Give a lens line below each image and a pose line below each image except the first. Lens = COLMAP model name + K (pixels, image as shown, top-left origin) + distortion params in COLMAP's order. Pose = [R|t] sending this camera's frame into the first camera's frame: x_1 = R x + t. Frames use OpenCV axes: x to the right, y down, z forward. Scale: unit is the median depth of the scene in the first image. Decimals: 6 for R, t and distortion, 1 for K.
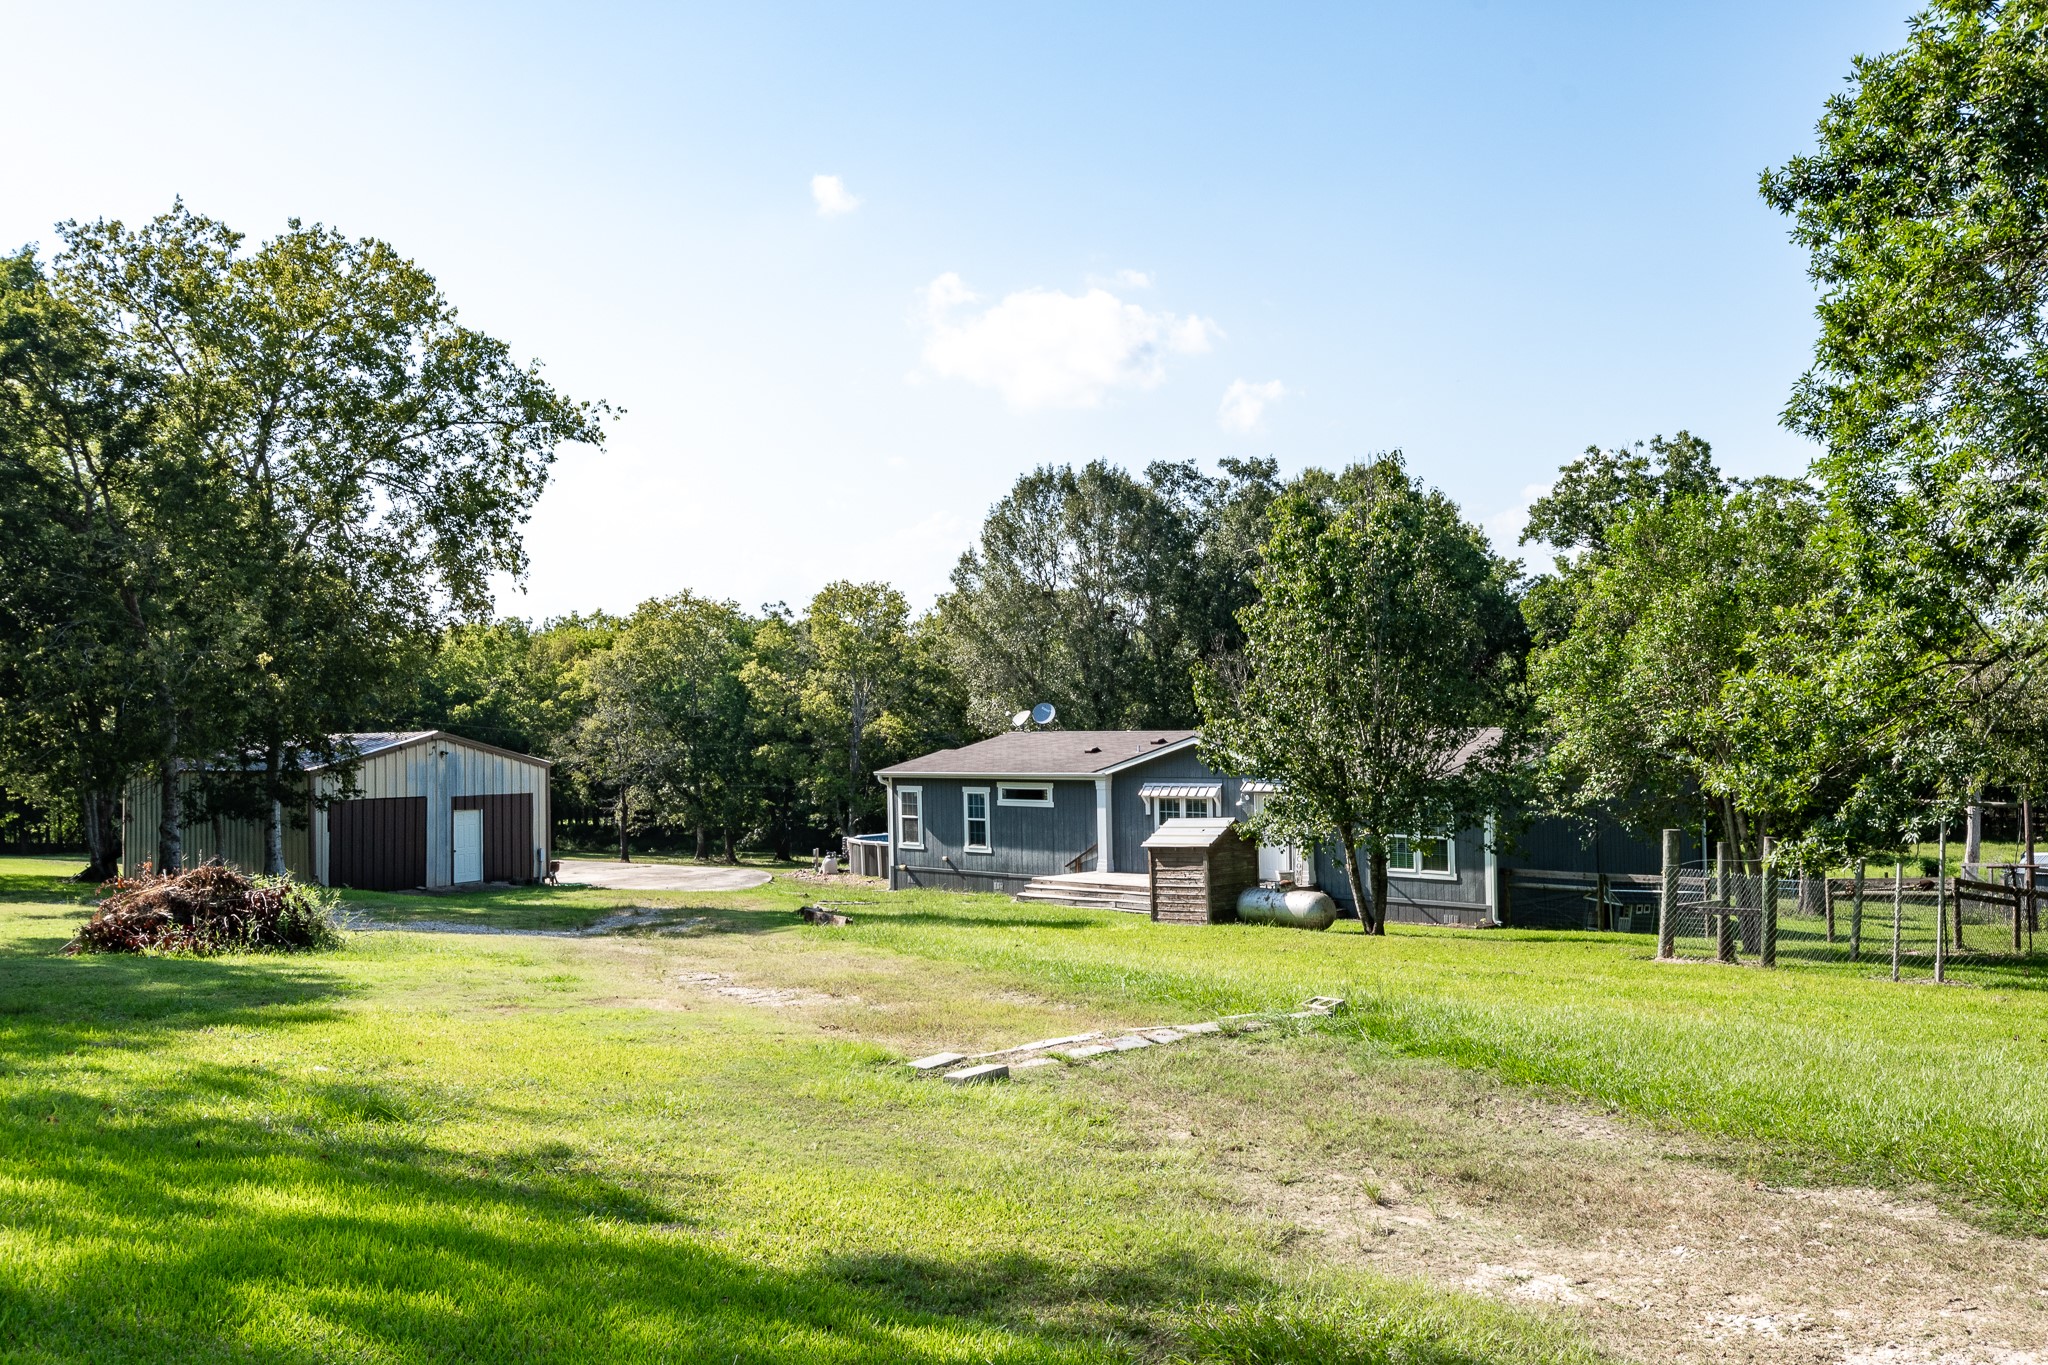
lens RADIAL K [[1777.3, 0, 1023.5], [0, 1777.3, 684.9], [0, 0, 1]] dist [0.000719, 0.000020]
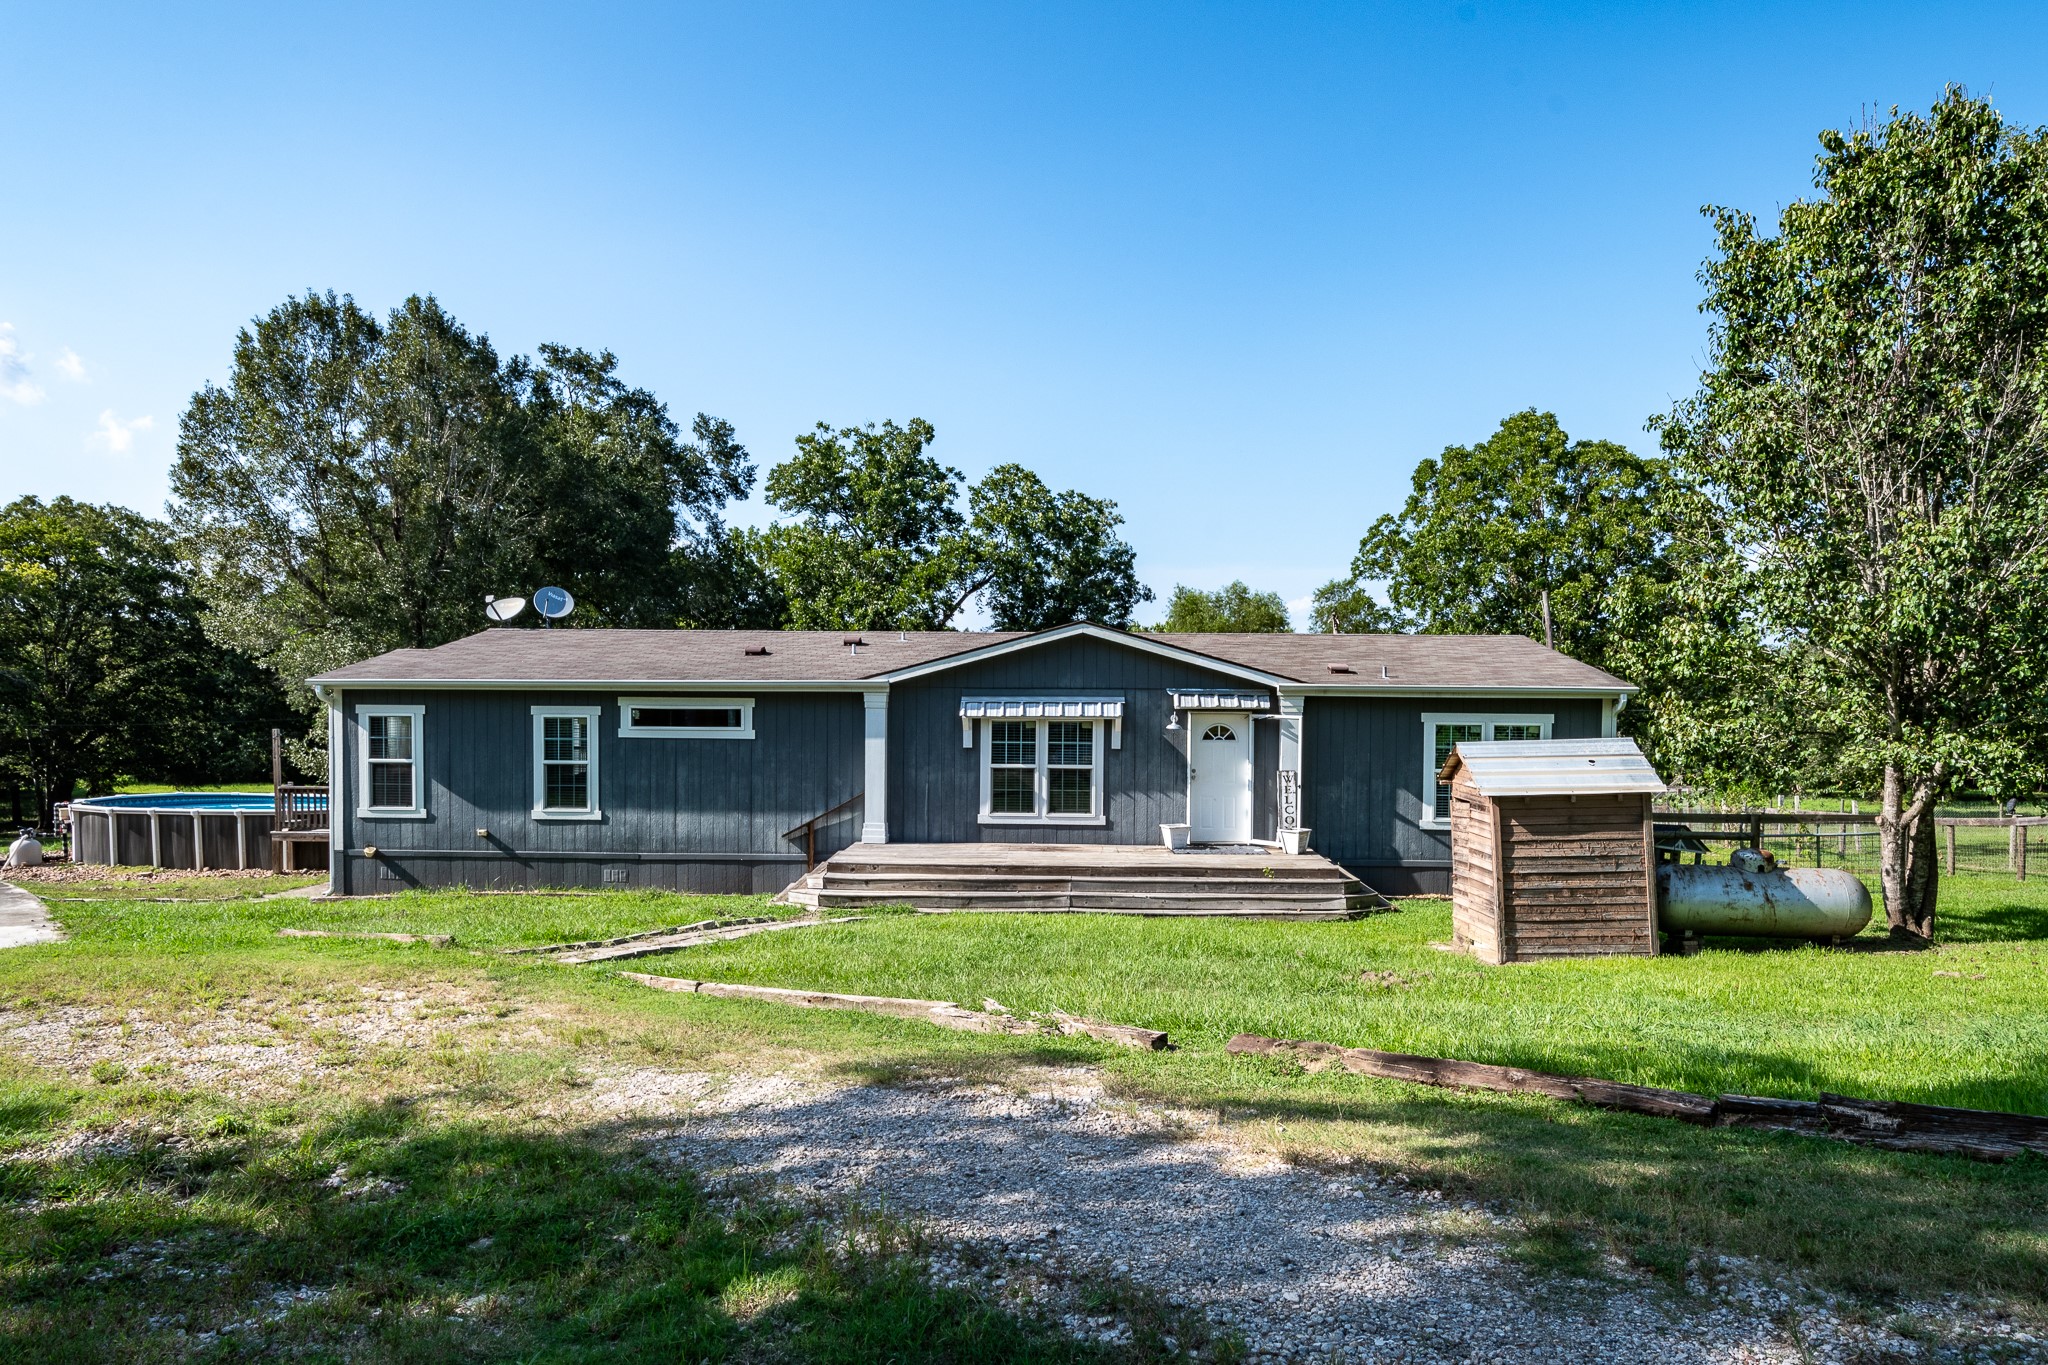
lens RADIAL K [[1244.7, 0, 1029.1], [0, 1244.7, 716.4], [0, 0, 1]] dist [0.003926, -0.003887]
pose [[0.723581, 0.011714, 0.690140, -0.195159], [-0.034297, 0.999231, 0.018998, 0.047855], [-0.689387, -0.037417, 0.723426, 0.603801]]
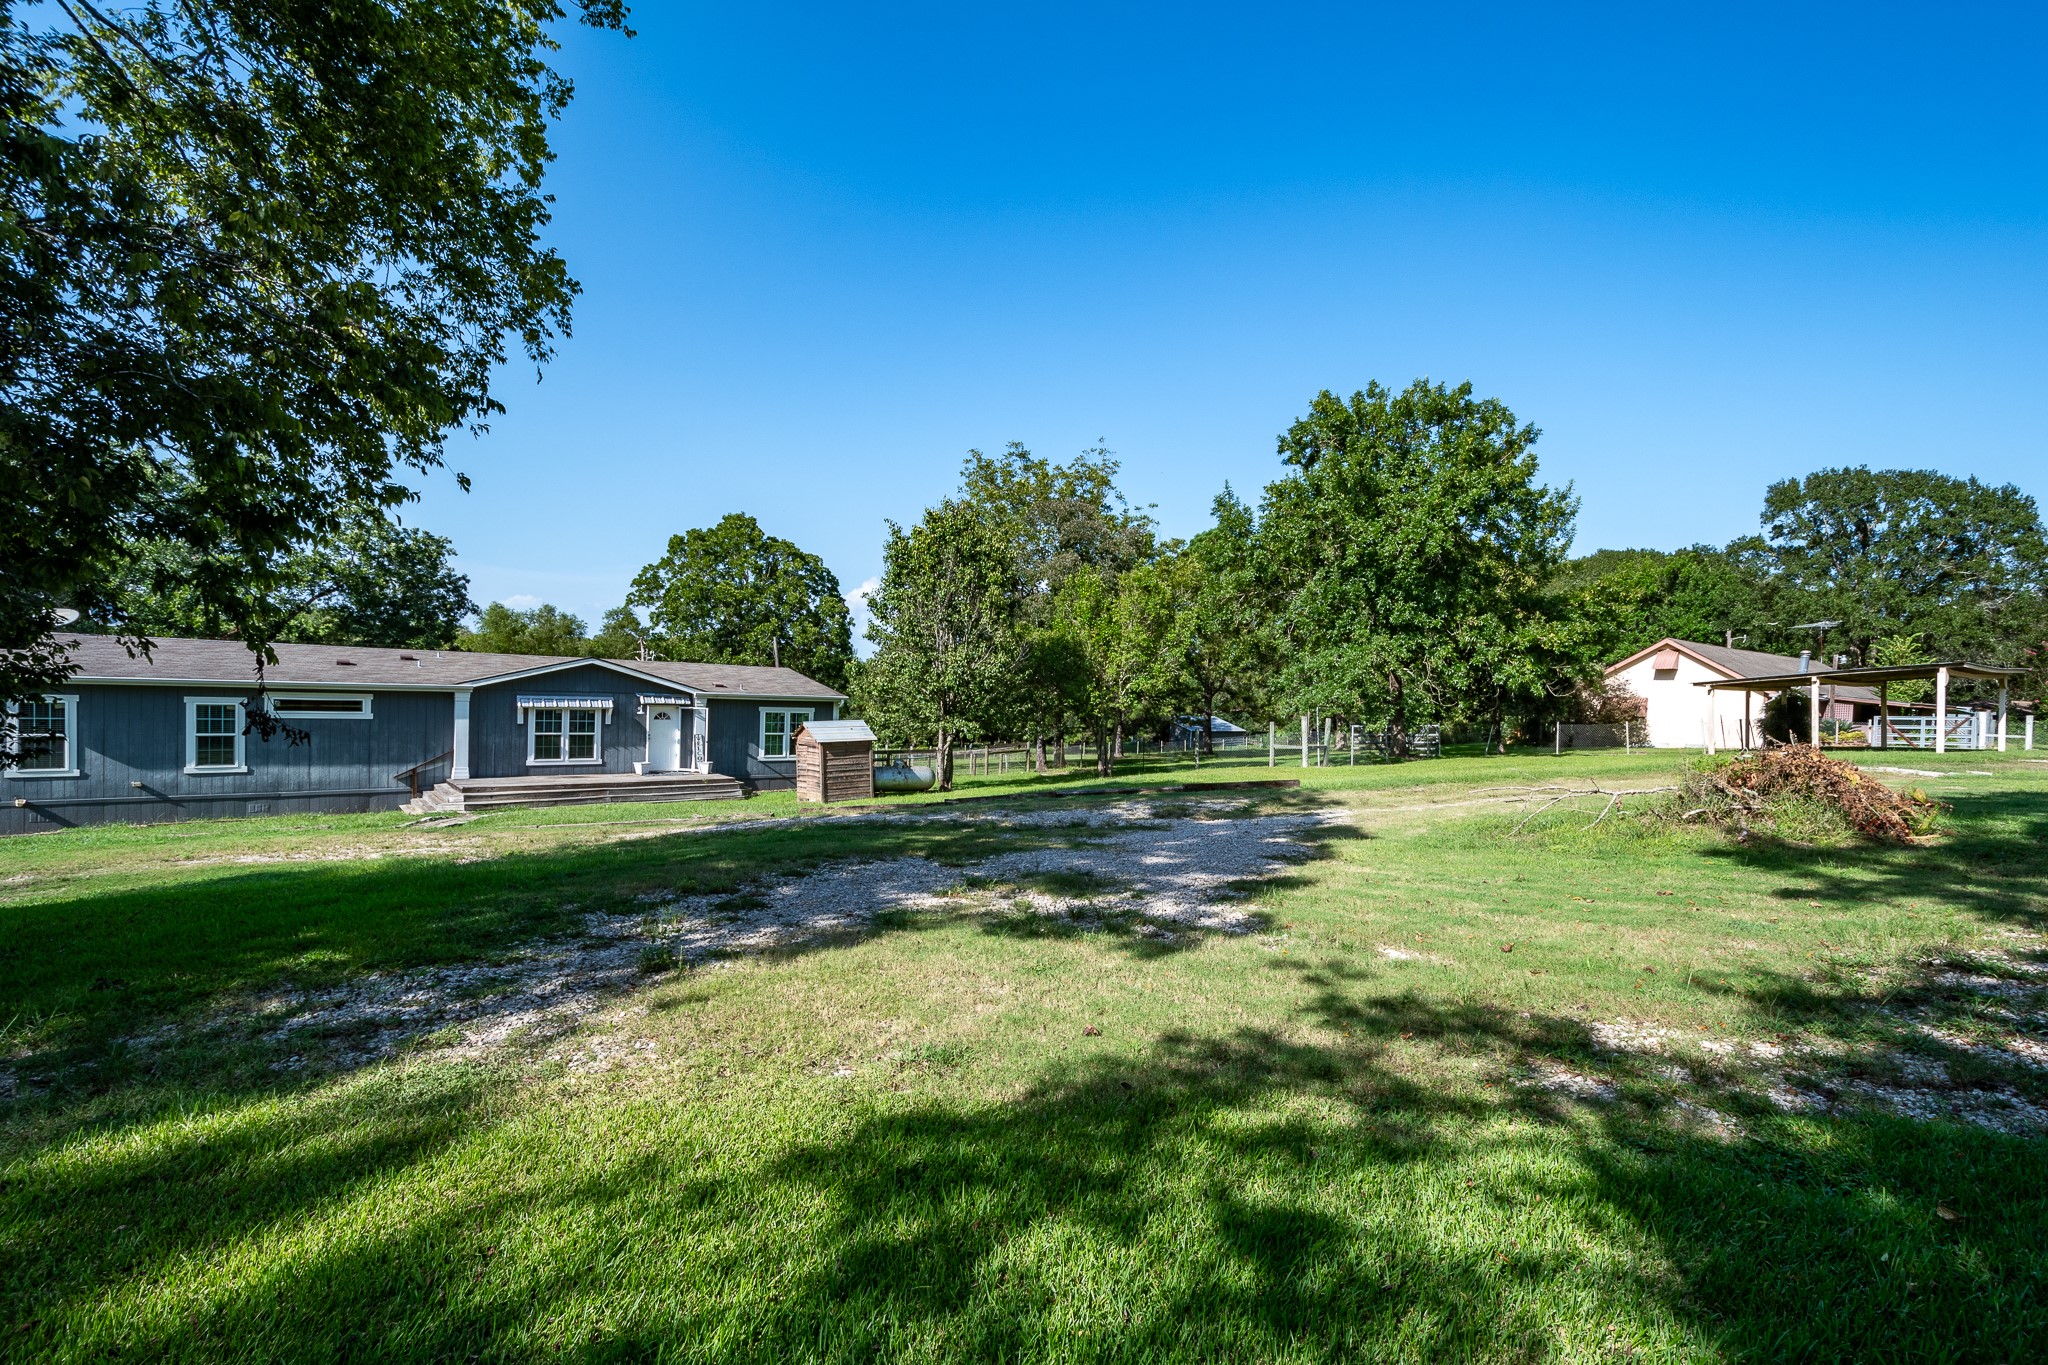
lens RADIAL K [[900.4, 0, 1027.2], [0, 900.4, 719.1], [0, 0, 1]] dist [-0.001691, -0.001010]
pose [[0.076059, -0.005916, 0.997086, -0.428048], [-0.054407, 0.998468, 0.010074, 0.042209], [-0.995618, -0.055015, 0.075620, 0.574709]]
